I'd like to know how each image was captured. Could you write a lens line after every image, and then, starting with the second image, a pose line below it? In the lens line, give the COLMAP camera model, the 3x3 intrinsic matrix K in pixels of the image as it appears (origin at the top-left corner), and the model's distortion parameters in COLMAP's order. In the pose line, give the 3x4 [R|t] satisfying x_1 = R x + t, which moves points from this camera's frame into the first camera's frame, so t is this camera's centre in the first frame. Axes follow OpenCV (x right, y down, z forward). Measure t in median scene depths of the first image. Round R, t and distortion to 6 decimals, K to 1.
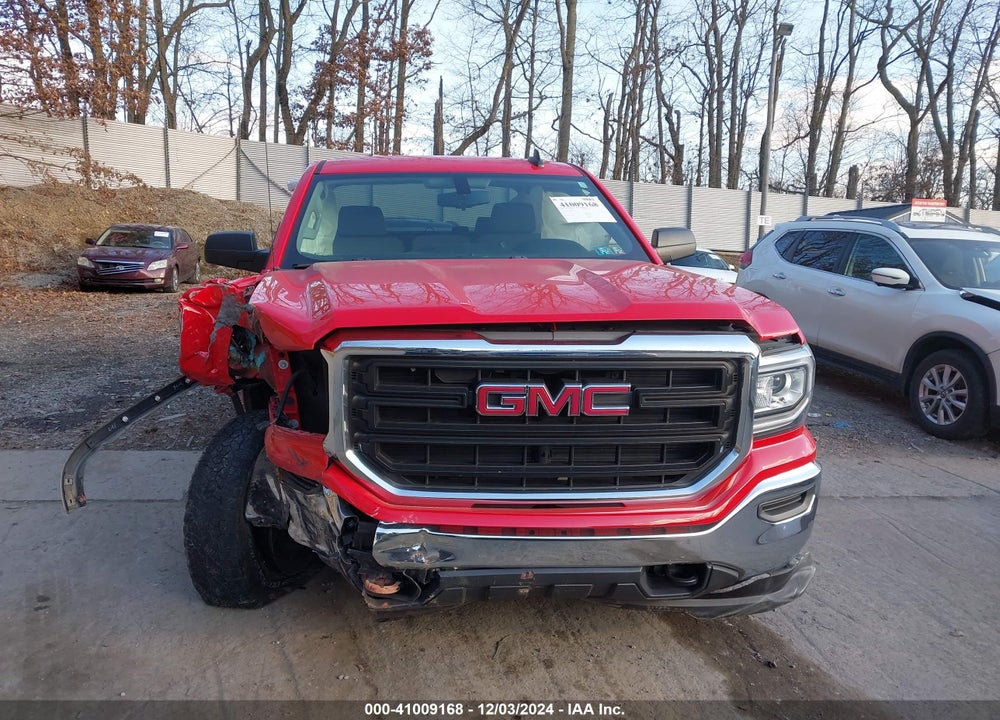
lens RADIAL K [[796.2, 0, 493.6], [0, 796.2, 345.9], [0, 0, 1]] dist [0.020318, -0.009191]
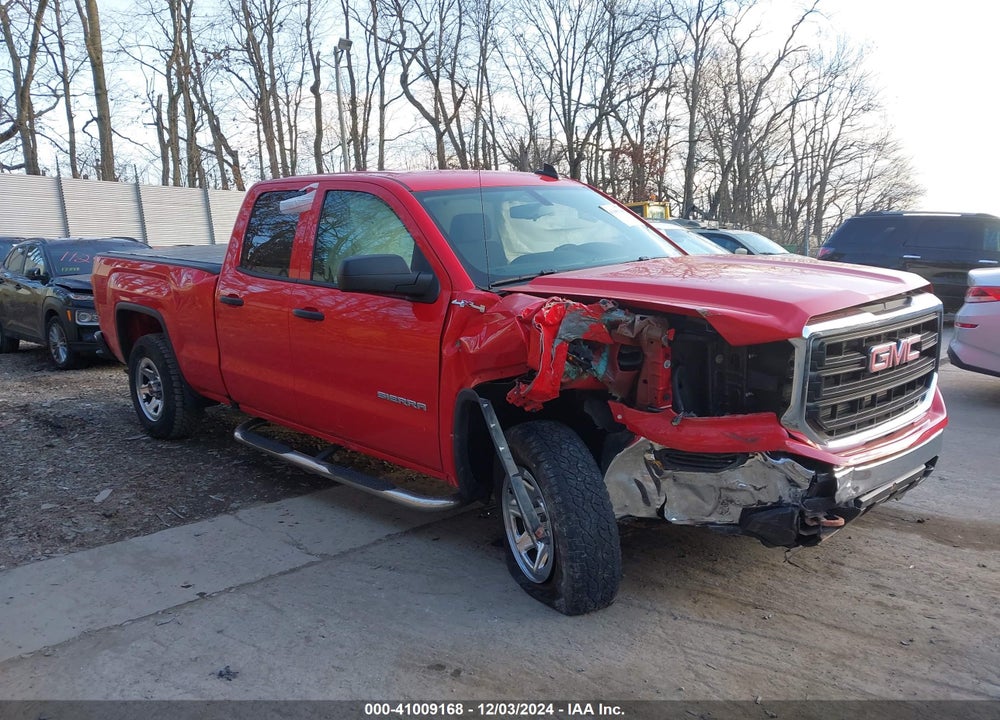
lens RADIAL K [[796.2, 0, 493.6], [0, 796.2, 345.9], [0, 0, 1]] dist [0.020318, -0.009191]
pose [[0.817368, -0.131350, 0.560942, -0.101006], [0.134712, 0.990246, 0.035583, -0.006937], [-0.560144, 0.046482, 0.827090, 0.020872]]
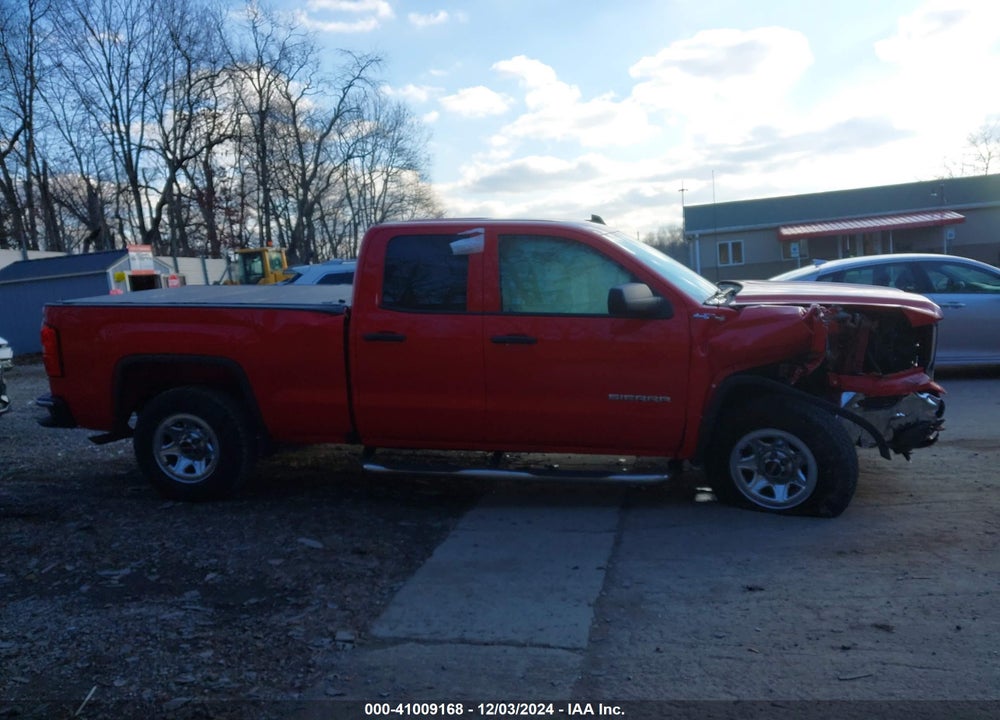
lens RADIAL K [[788.8, 0, 500.0], [0, 788.8, 360.0], [0, 0, 1]] dist [0.011032, 0.005963]
pose [[0.349730, -0.160565, 0.922988, -0.205712], [0.192135, 0.976555, 0.097081, -0.025213], [-0.916937, 0.143386, 0.372381, 0.102666]]
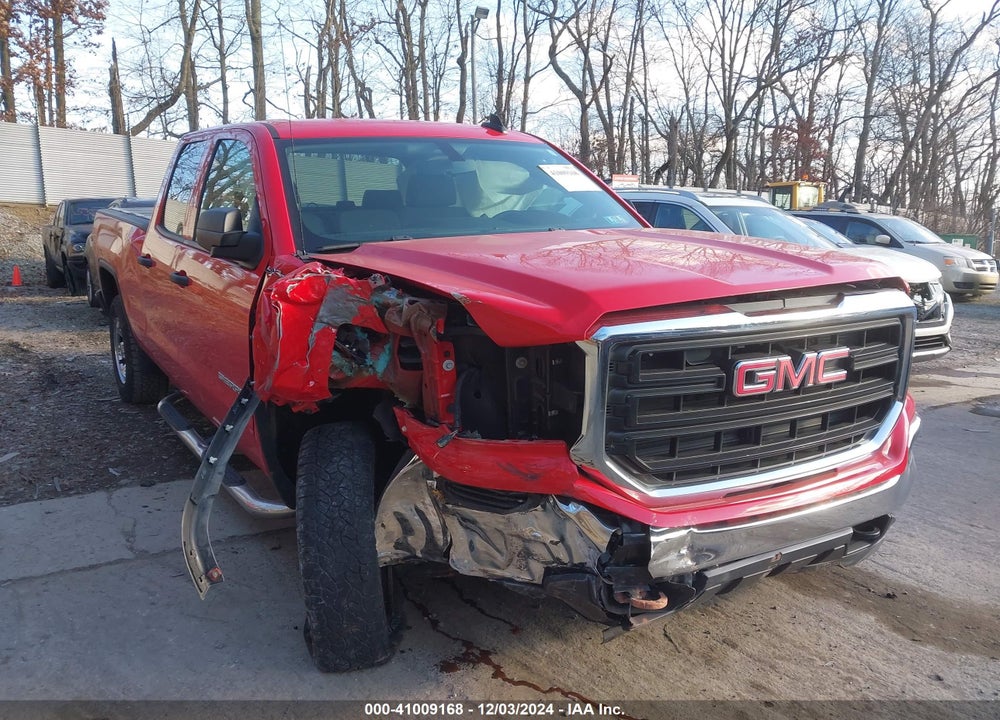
lens RADIAL K [[789.1, 0, 496.1], [0, 789.1, 357.4], [0, 0, 1]] dist [0.012451, 0.000671]
pose [[0.917920, -0.096169, 0.384934, -0.049876], [0.080387, 0.995137, 0.056926, -0.002591], [-0.388536, -0.021310, 0.921187, 0.021596]]
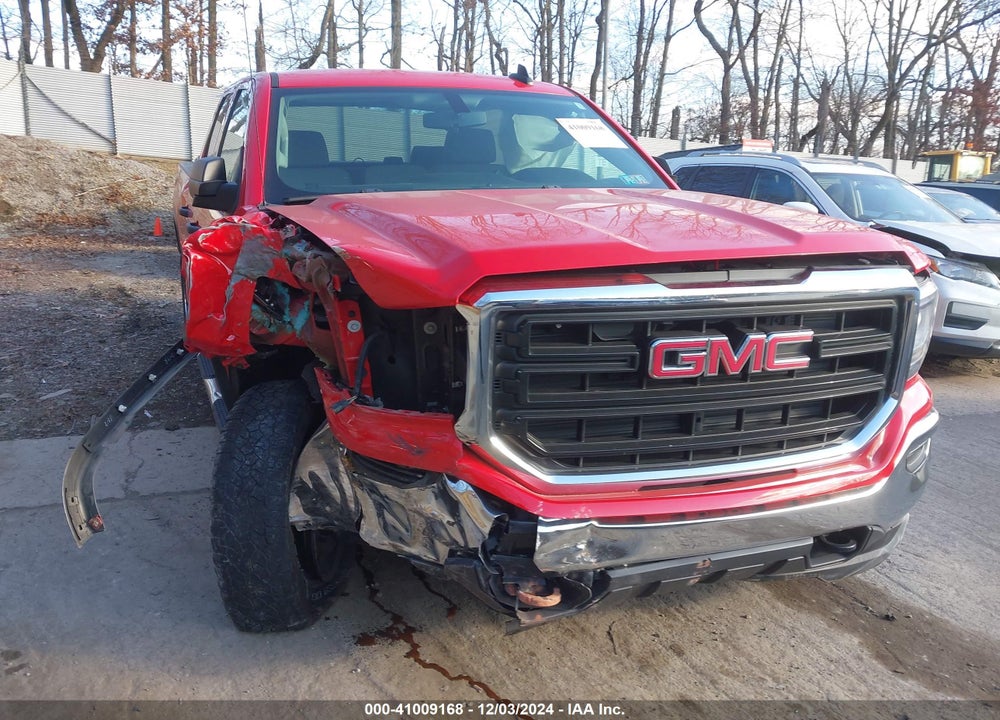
lens RADIAL K [[788.8, 0, 500.0], [0, 788.8, 360.0], [0, 0, 1]] dist [0.011032, 0.005963]
pose [[0.972425, -0.056167, 0.226350, -0.028181], [0.035794, 0.995011, 0.093126, -0.000954], [-0.230451, -0.082456, 0.969584, 0.021069]]
